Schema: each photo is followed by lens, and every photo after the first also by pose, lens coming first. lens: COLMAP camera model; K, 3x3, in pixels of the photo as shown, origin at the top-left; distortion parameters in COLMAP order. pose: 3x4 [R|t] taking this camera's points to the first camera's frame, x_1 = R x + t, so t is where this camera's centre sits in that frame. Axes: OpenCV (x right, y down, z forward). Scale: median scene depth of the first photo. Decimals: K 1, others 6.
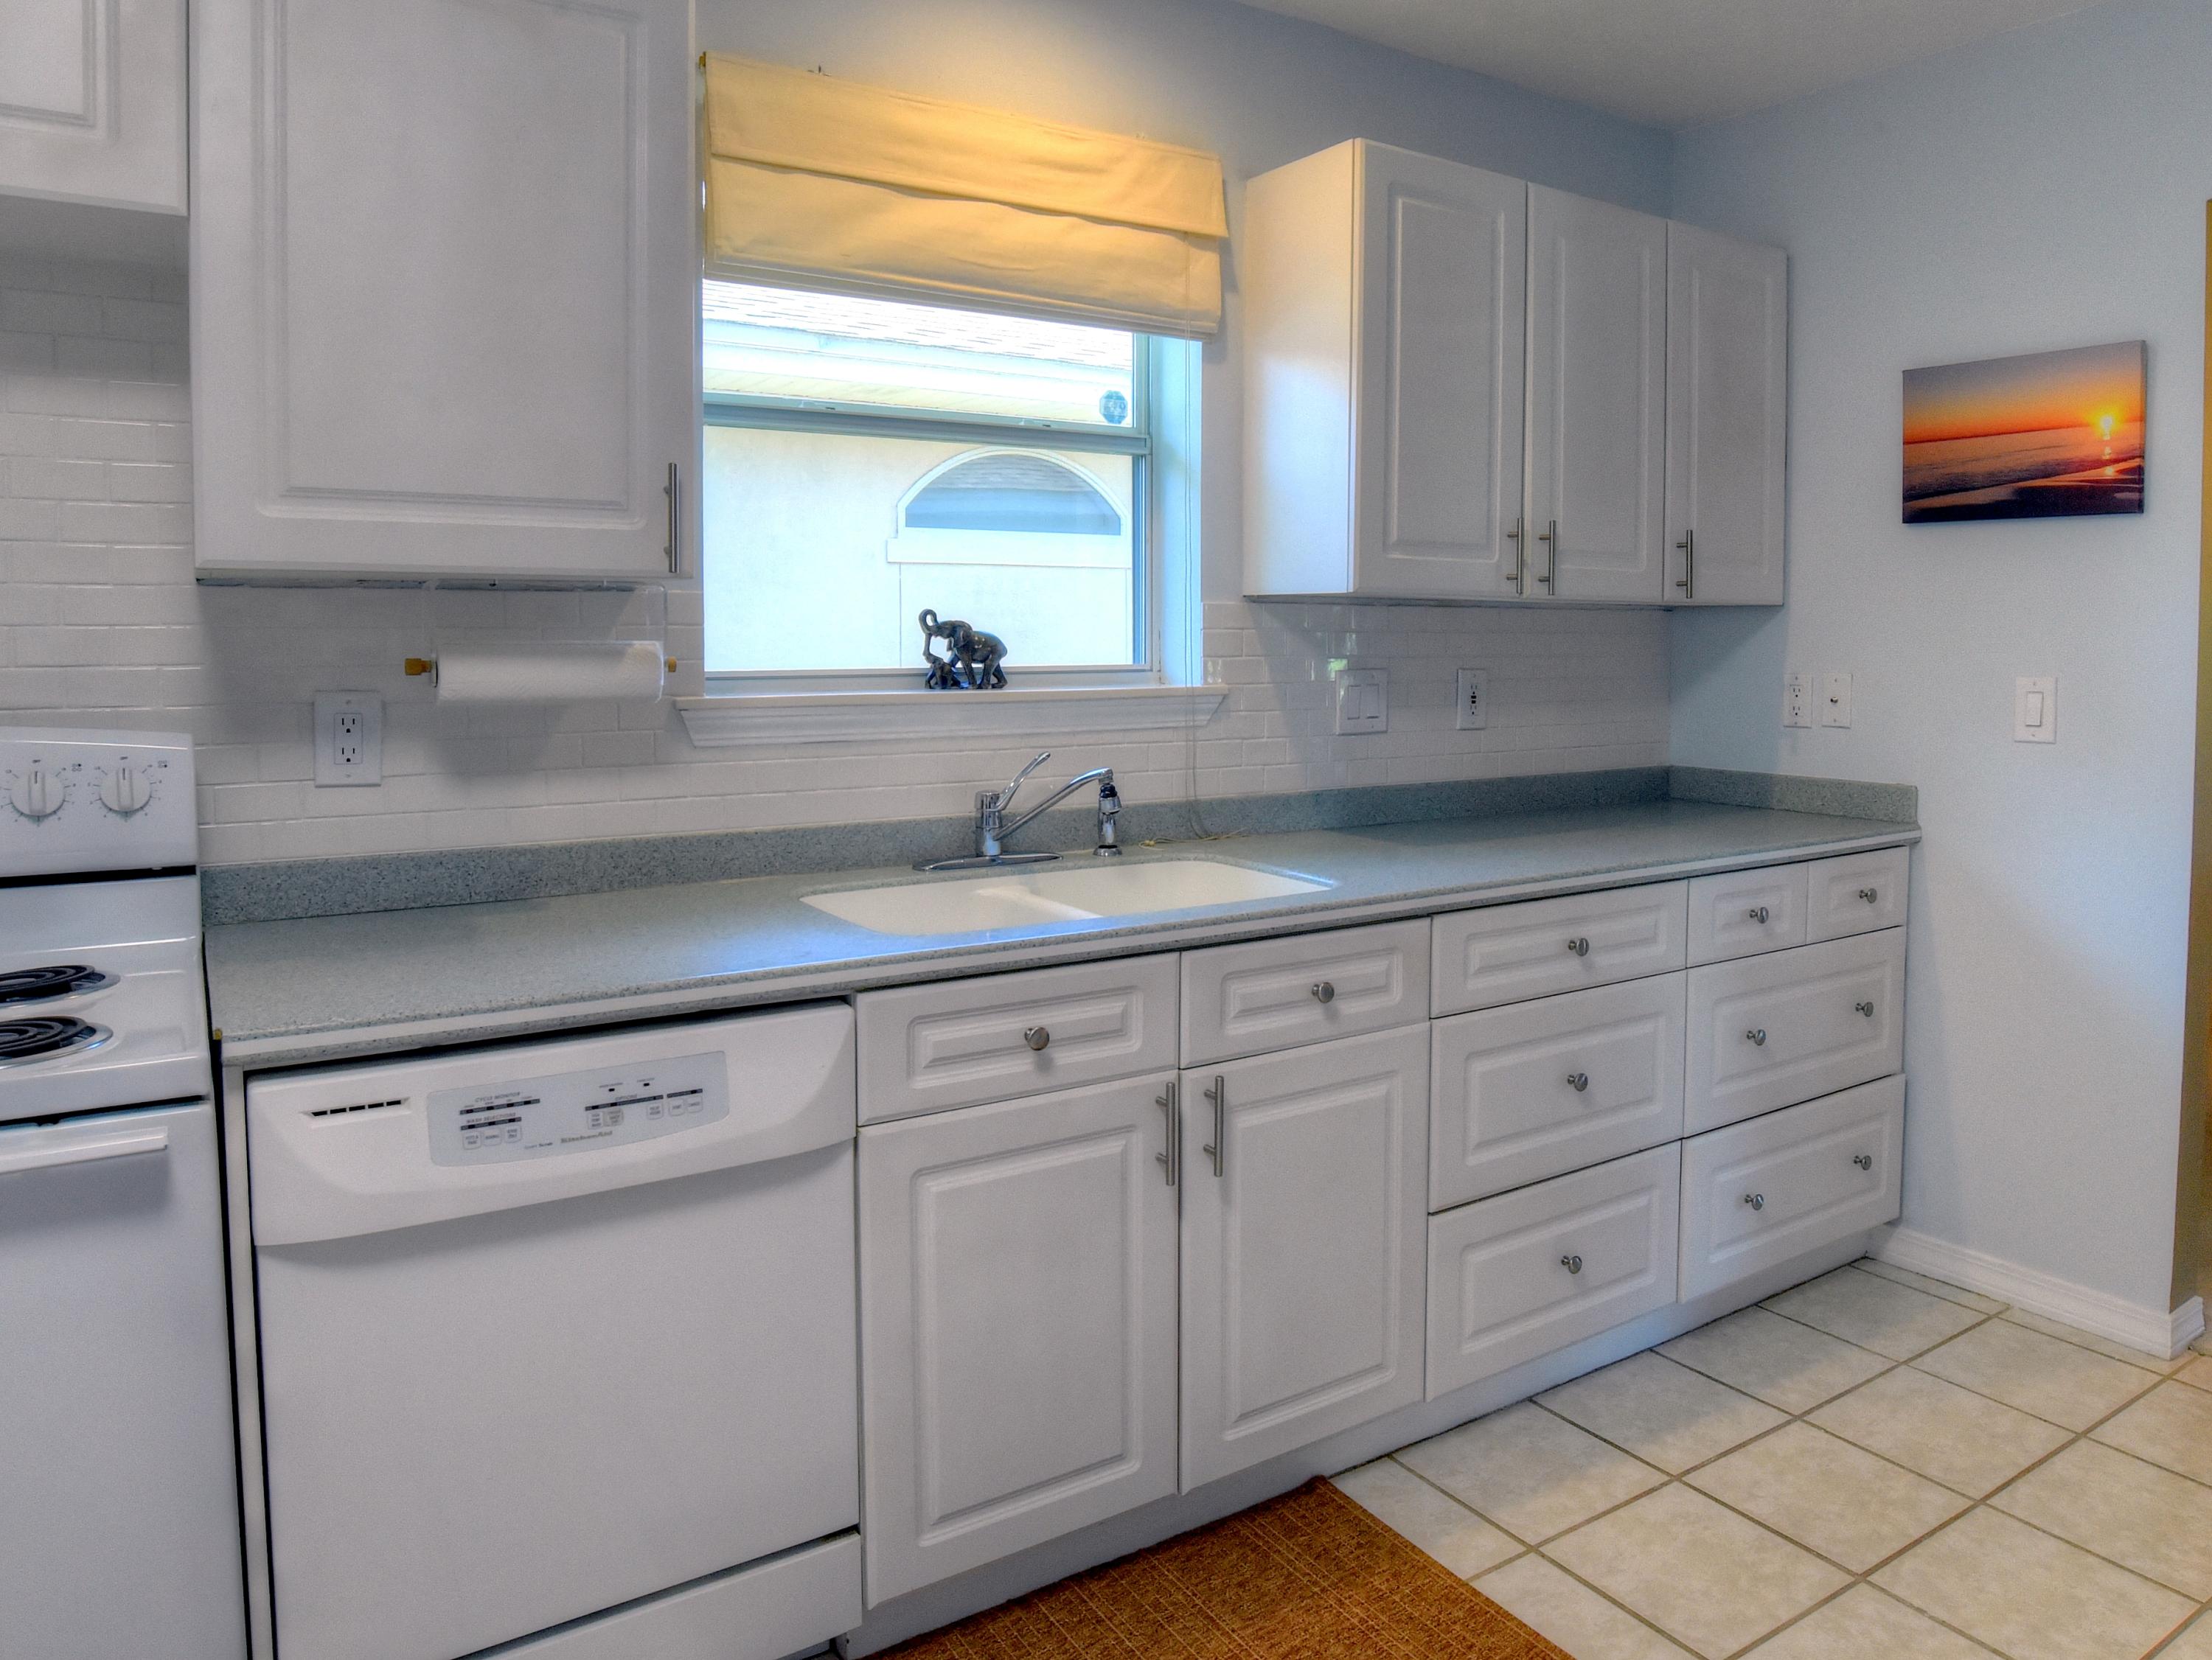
lens RADIAL K [[1443.5, 0, 1061.4], [0, 1443.5, 741.6], [0, 0, 1]] dist [-0.072799, 0.038690]
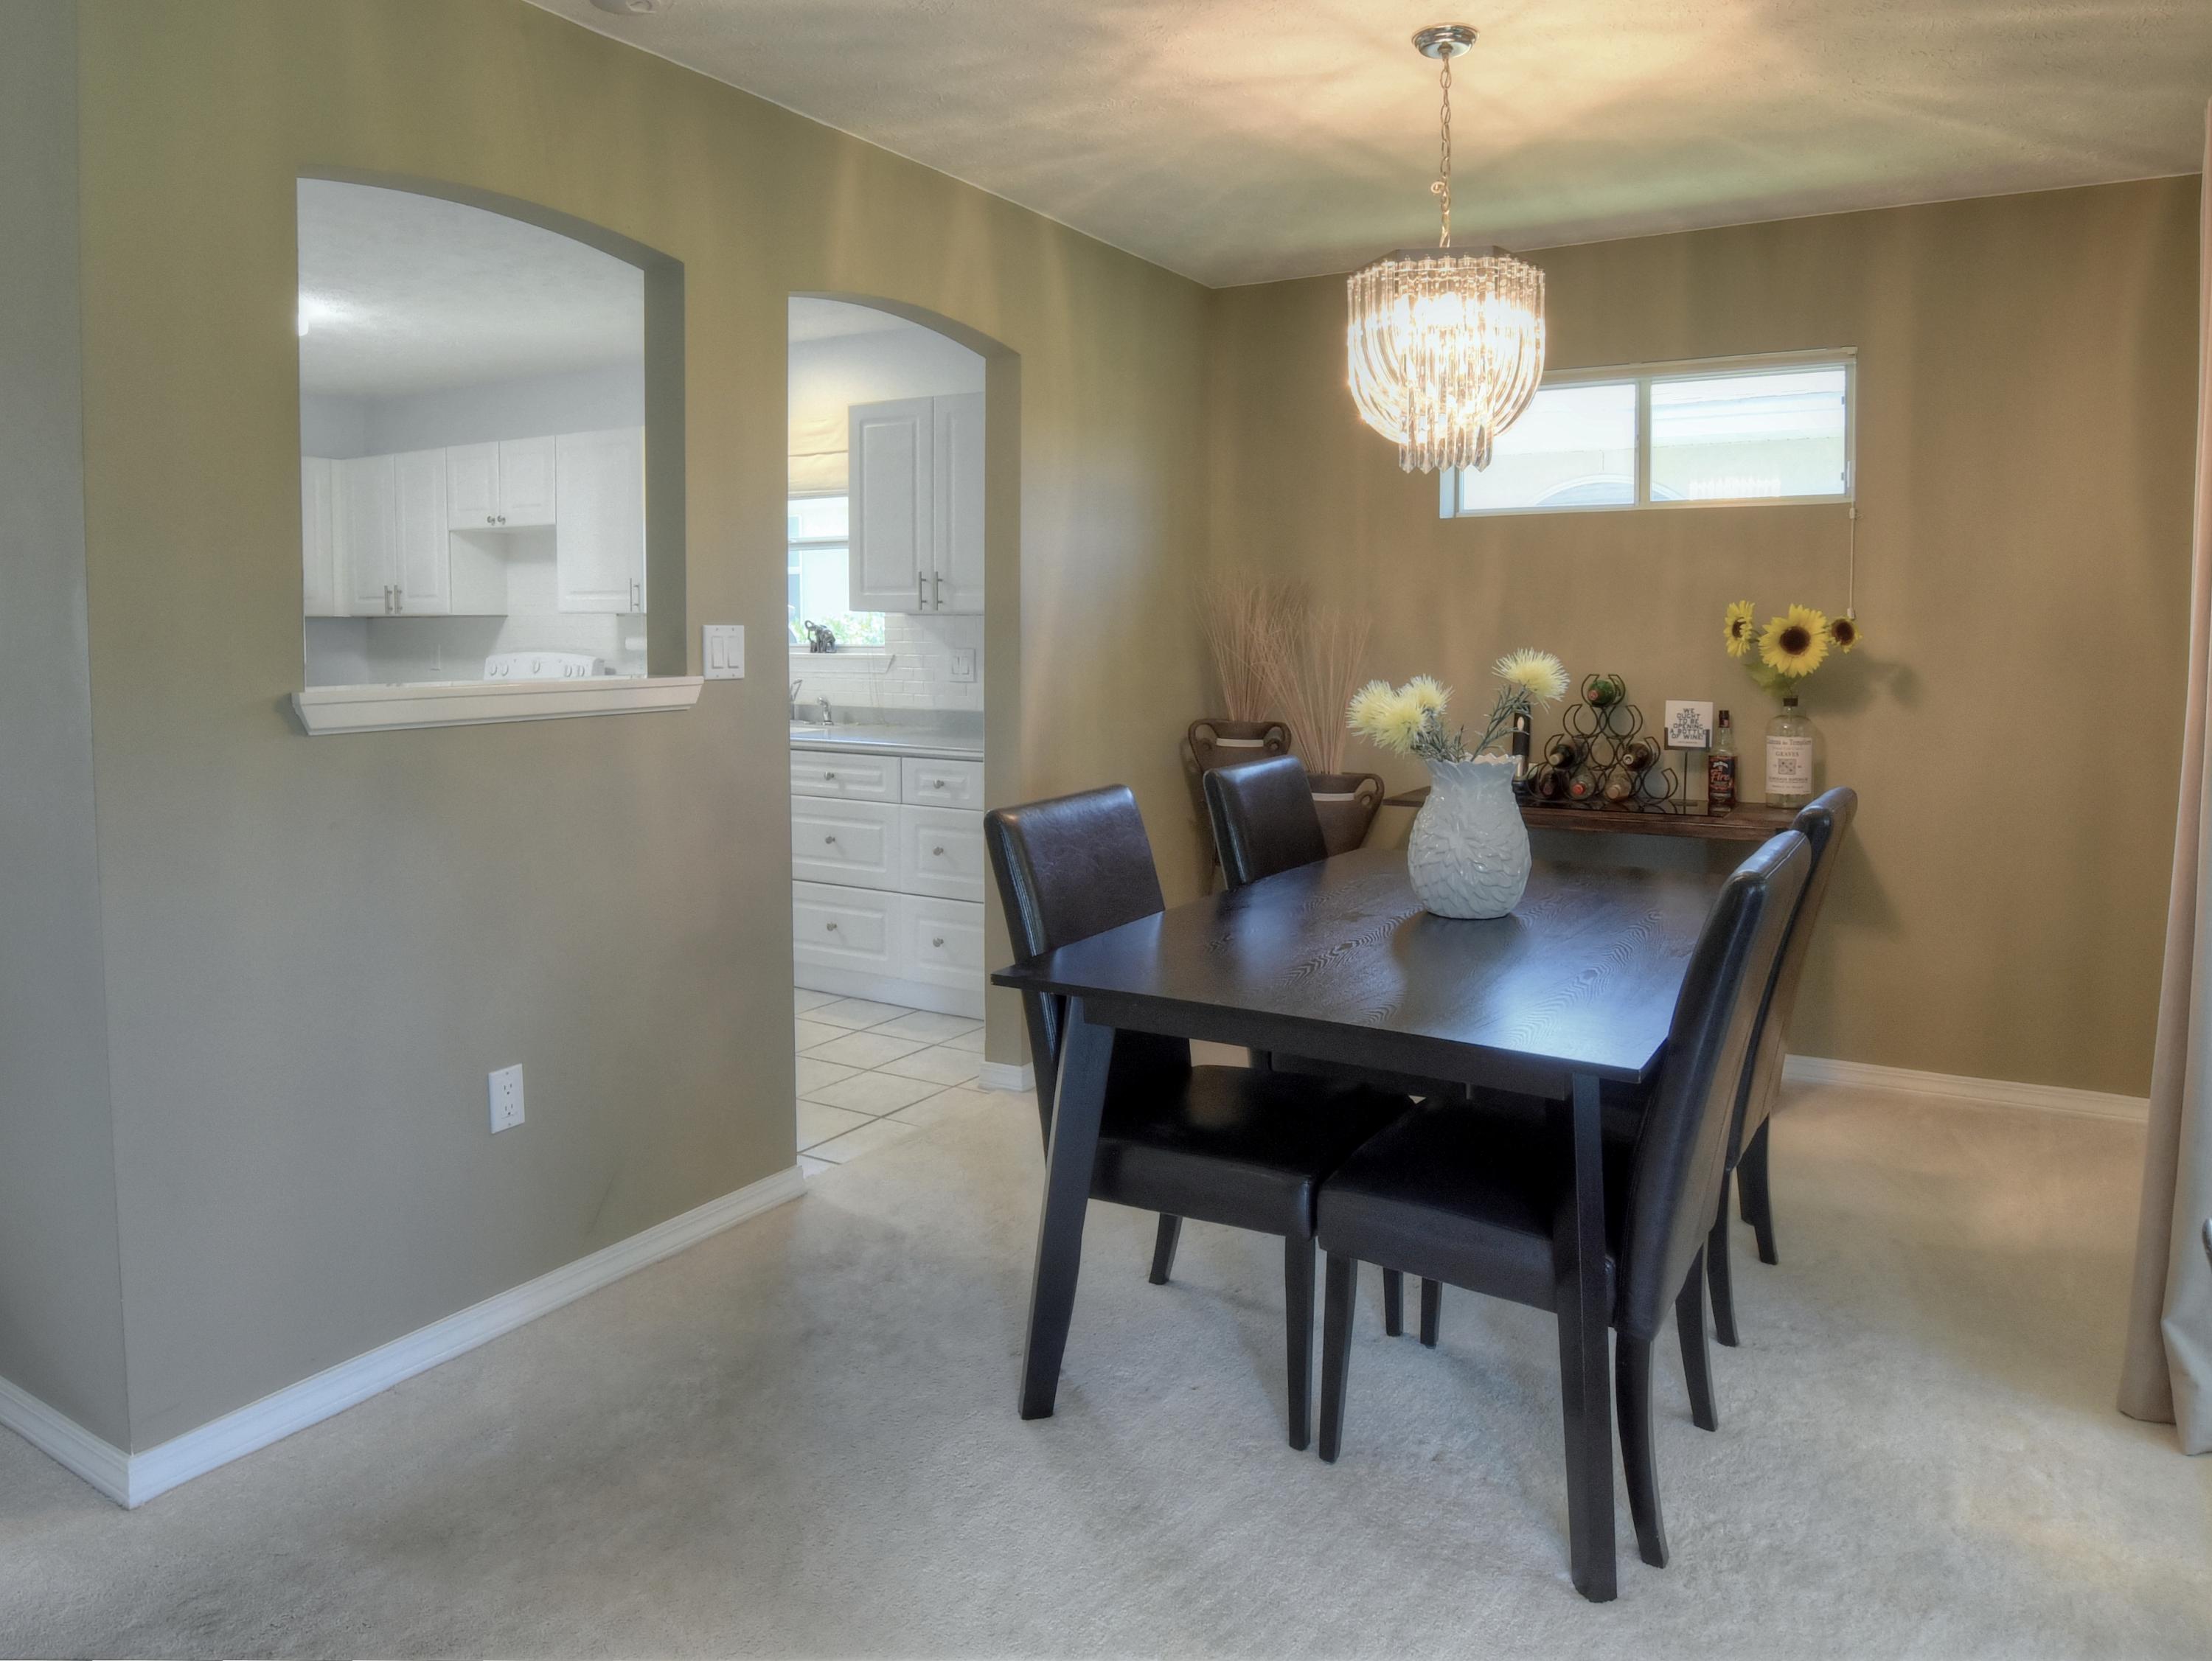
lens RADIAL K [[1503.6, 0, 1120.1], [0, 1503.6, 731.4], [0, 0, 1]] dist [-0.078302, 0.004003]
pose [[0.448541, 0.065365, -0.891369, 2.337217], [-0.060732, 0.997246, 0.042568, -0.042545], [0.891696, 0.035041, 0.451276, 0.335108]]
